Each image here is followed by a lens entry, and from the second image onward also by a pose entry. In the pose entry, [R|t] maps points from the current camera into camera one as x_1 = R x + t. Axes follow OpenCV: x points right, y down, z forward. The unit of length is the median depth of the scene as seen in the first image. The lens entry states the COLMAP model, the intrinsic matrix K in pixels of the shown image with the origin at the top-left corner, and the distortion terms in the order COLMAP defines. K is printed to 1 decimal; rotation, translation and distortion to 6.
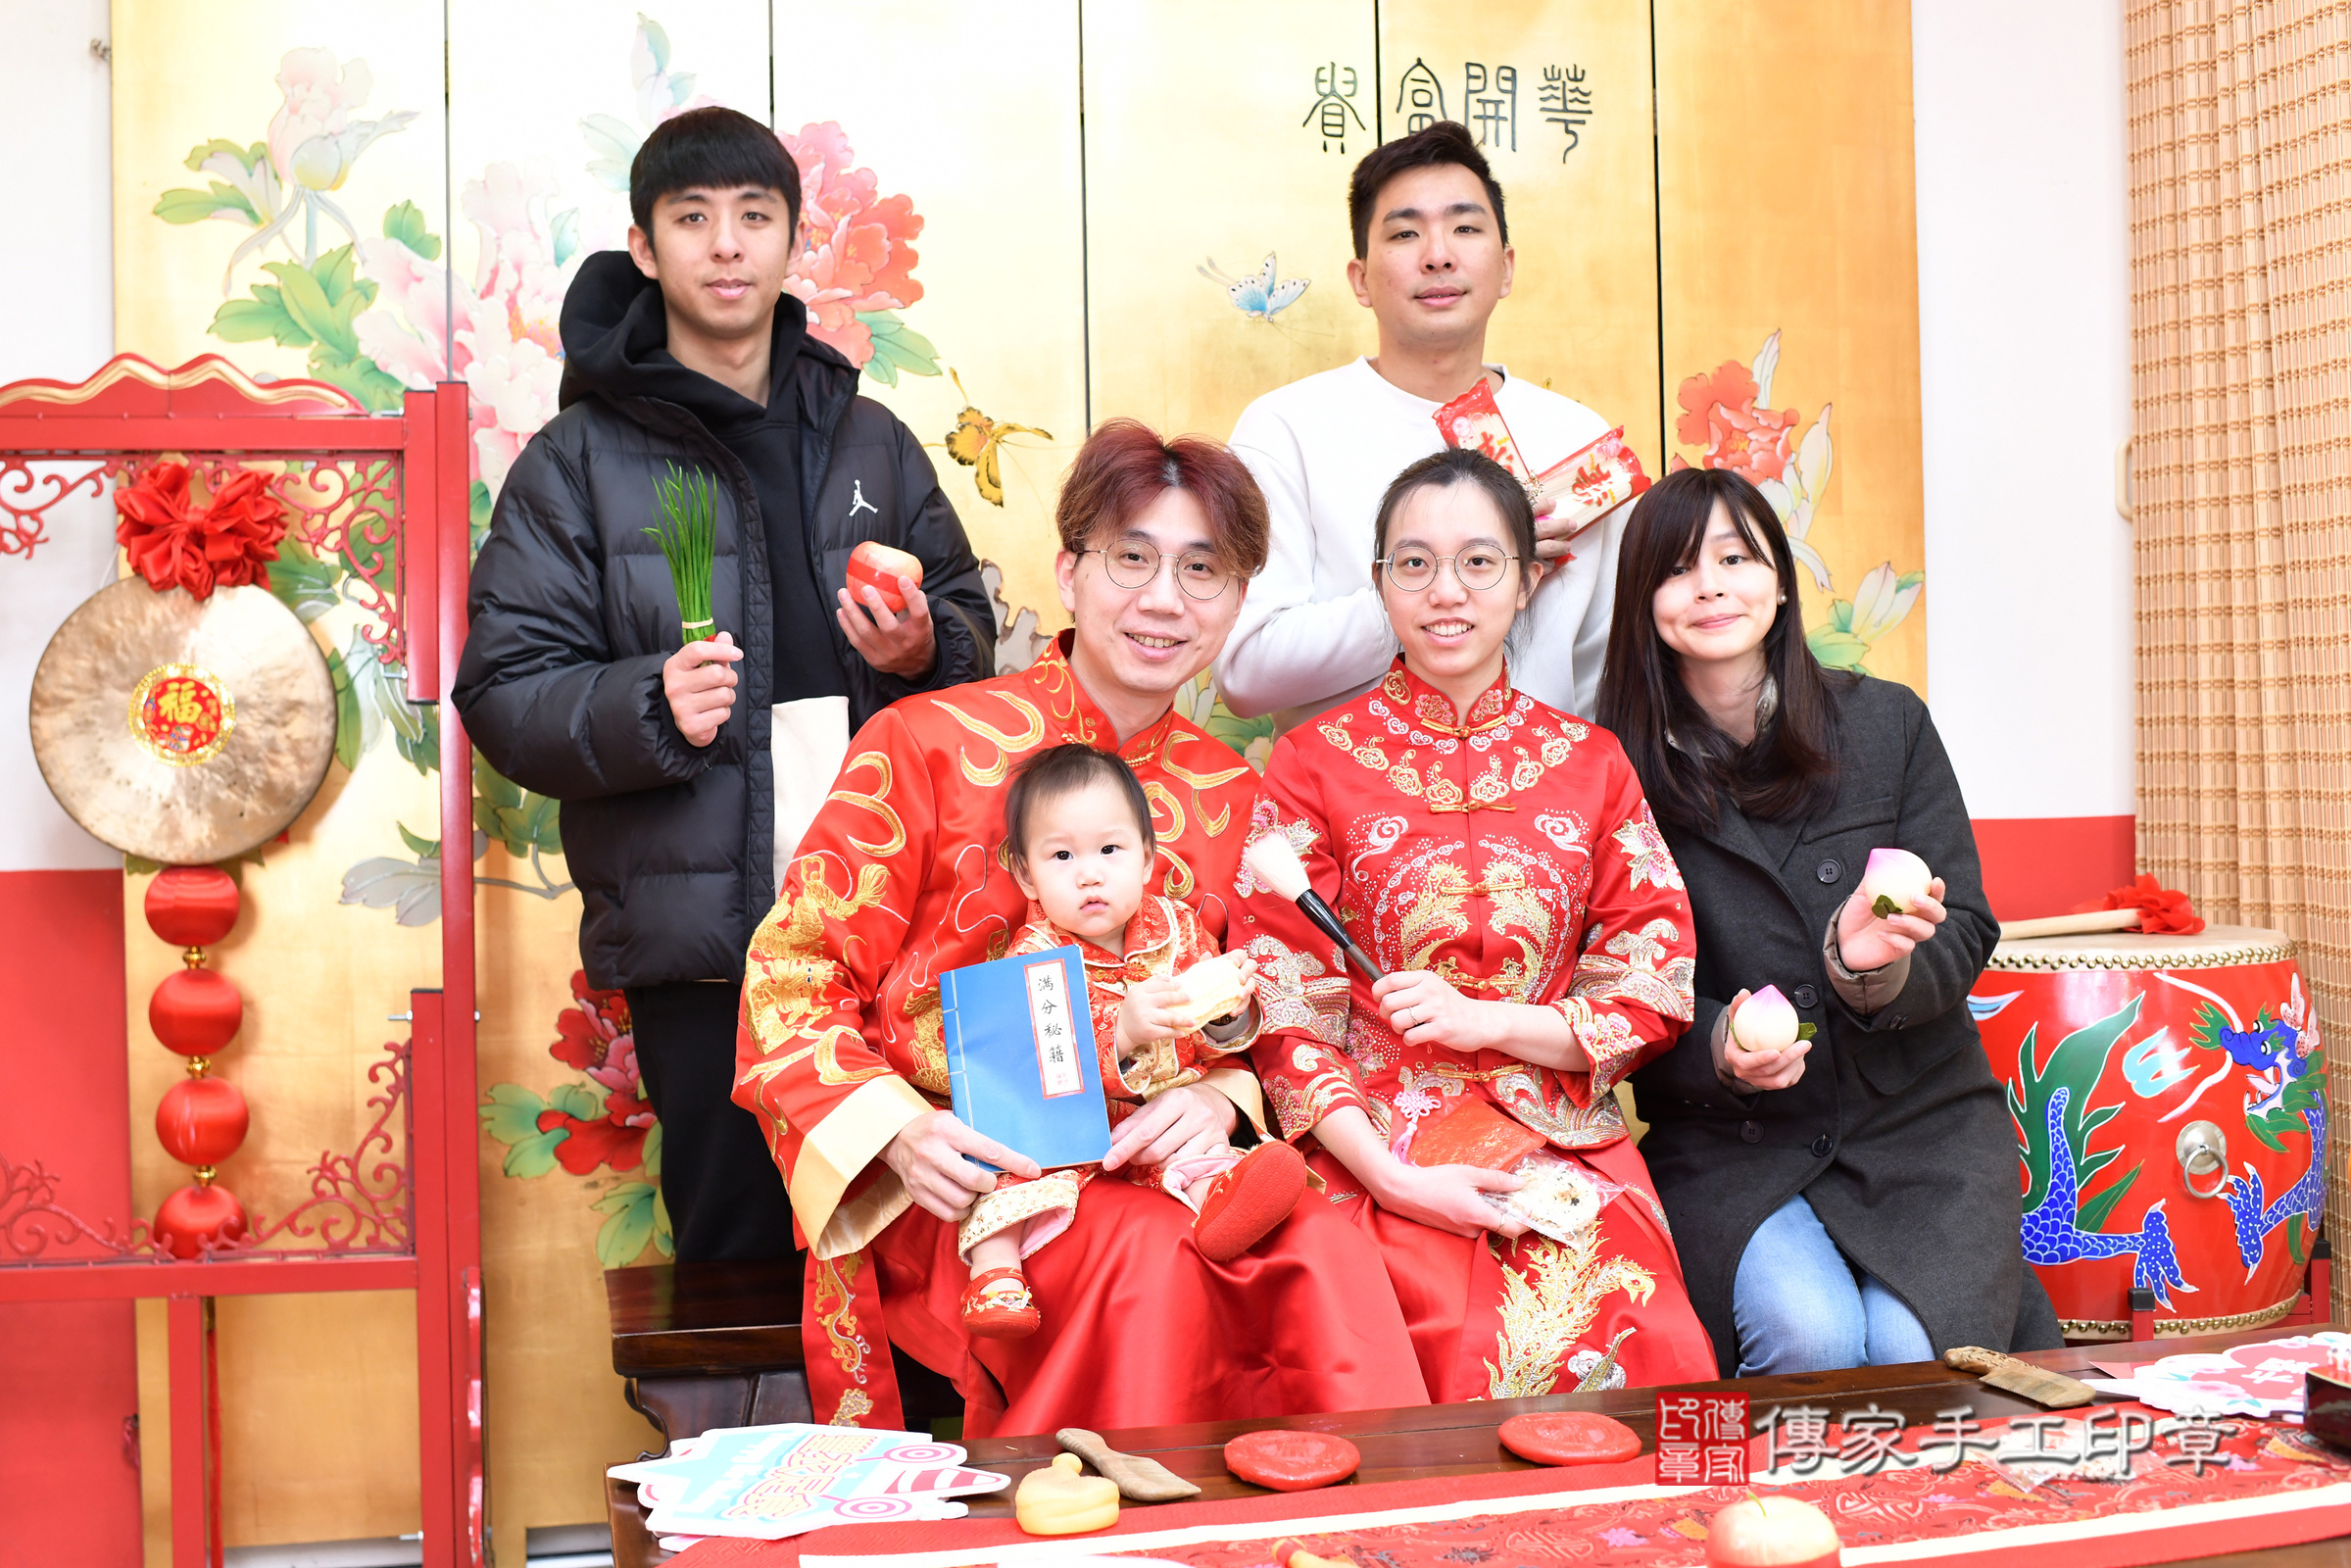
lens RADIAL K [[2613.9, 0, 1112.3], [0, 2613.9, 775.8], [0, 0, 1]] dist [-0.051669, 0.000000]
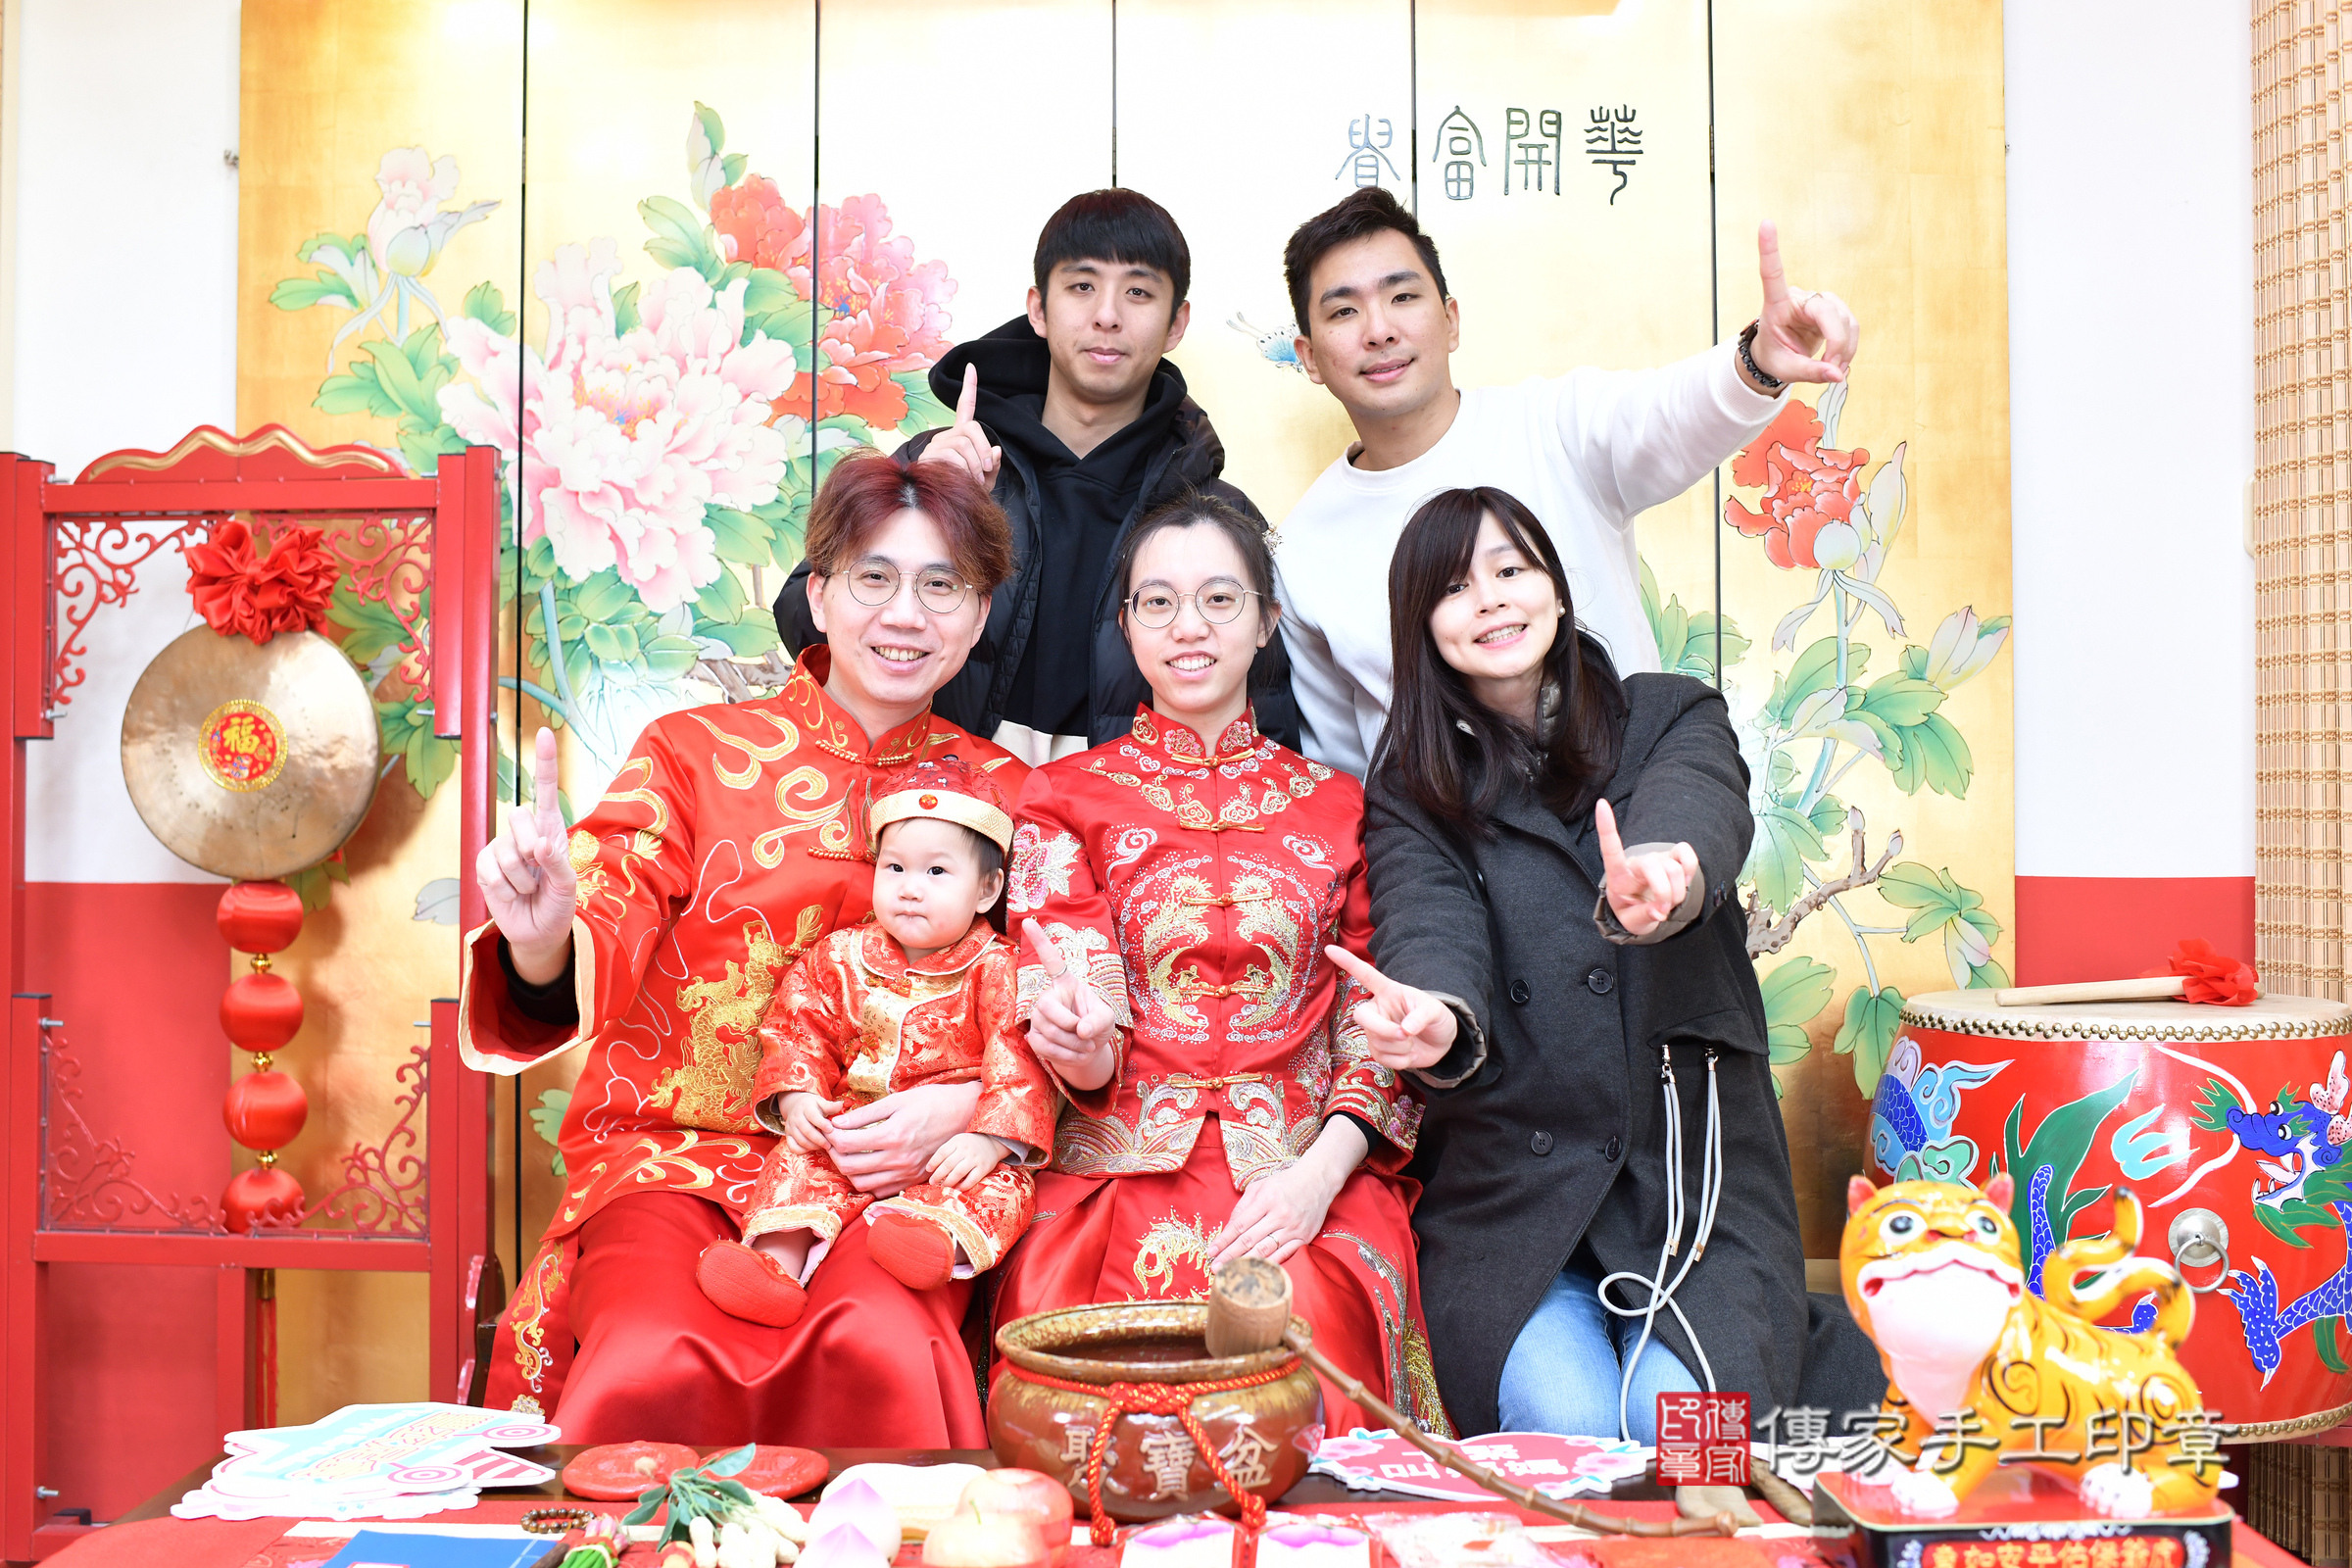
lens RADIAL K [[2410.5, 0, 1157.4], [0, 2410.5, 785.4], [0, 0, 1]] dist [-0.052252, 0.000000]
pose [[0.970880, 0.013008, -0.239214, 0.251554], [-0.016658, 0.999774, -0.013244, 0.000518], [0.238988, 0.016843, 0.970876, 0.085119]]
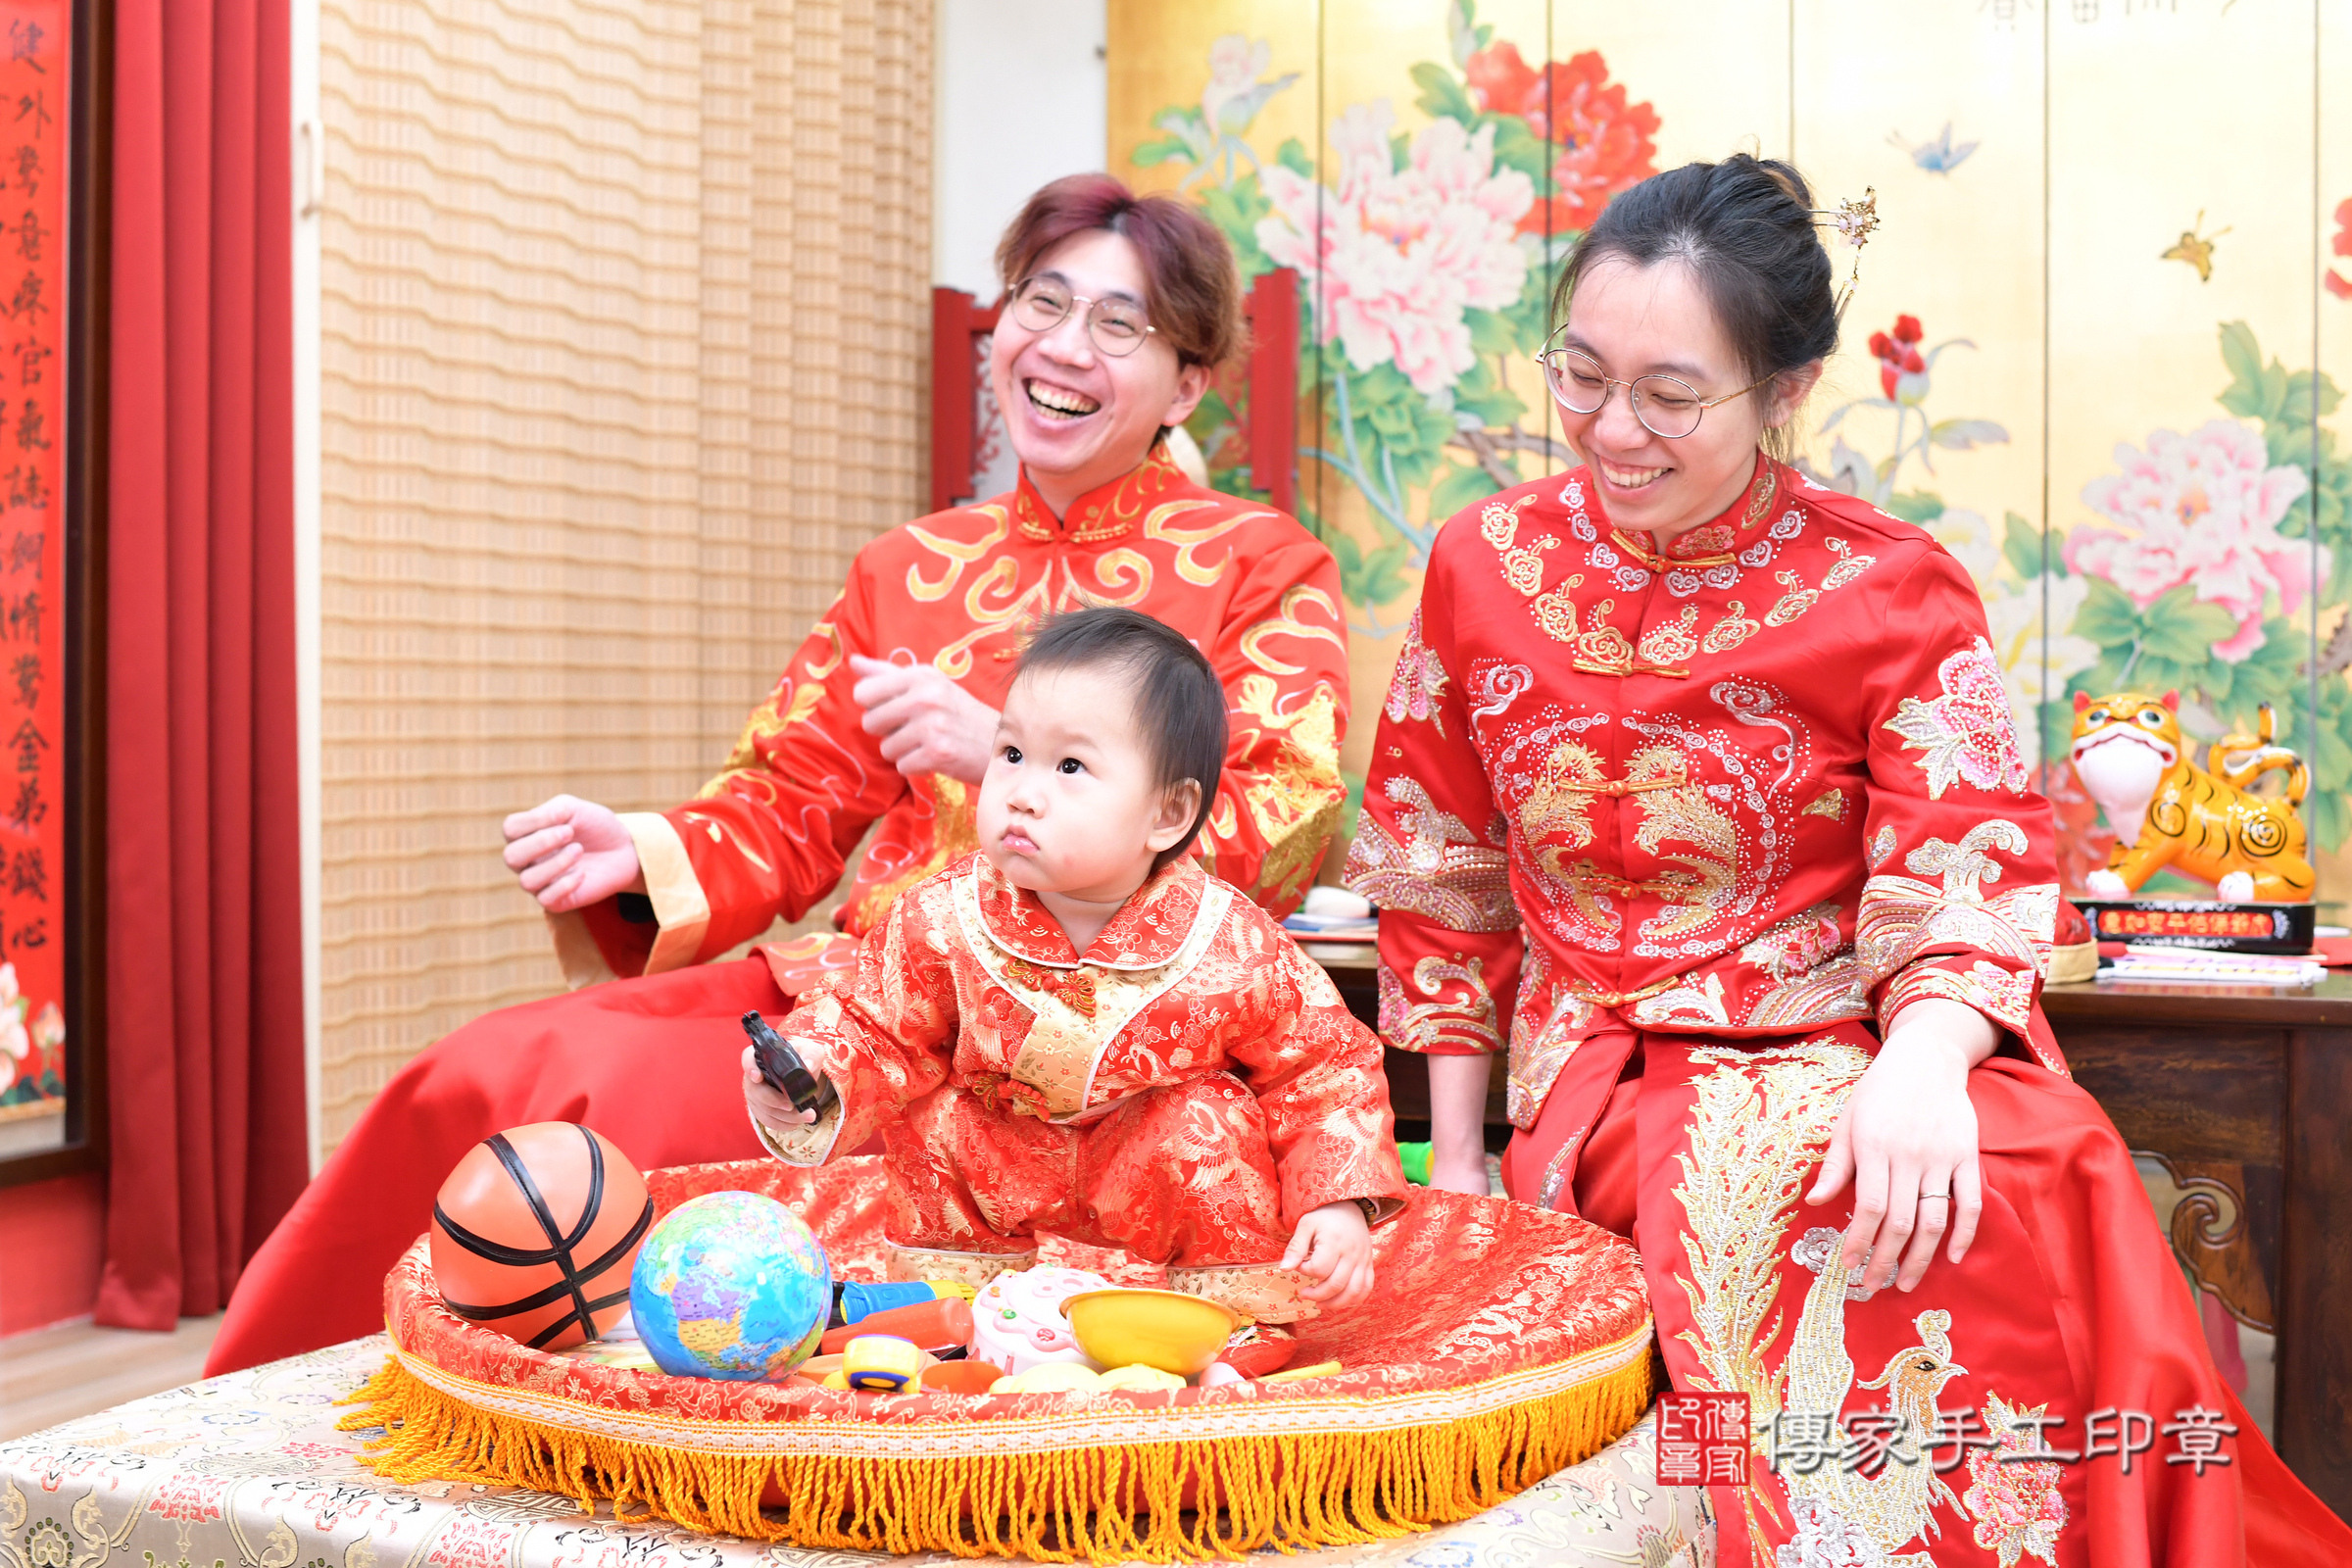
lens RADIAL K [[3128.9, 0, 1120.4], [0, 3128.9, 748.8], [0, 0, 1]] dist [-0.098030, 0.000000]
pose [[0.829621, 0.024637, -0.557782, 0.594933], [-0.020937, 0.999696, 0.013016, 0.086983], [0.557934, 0.000880, 0.829885, -0.441247]]
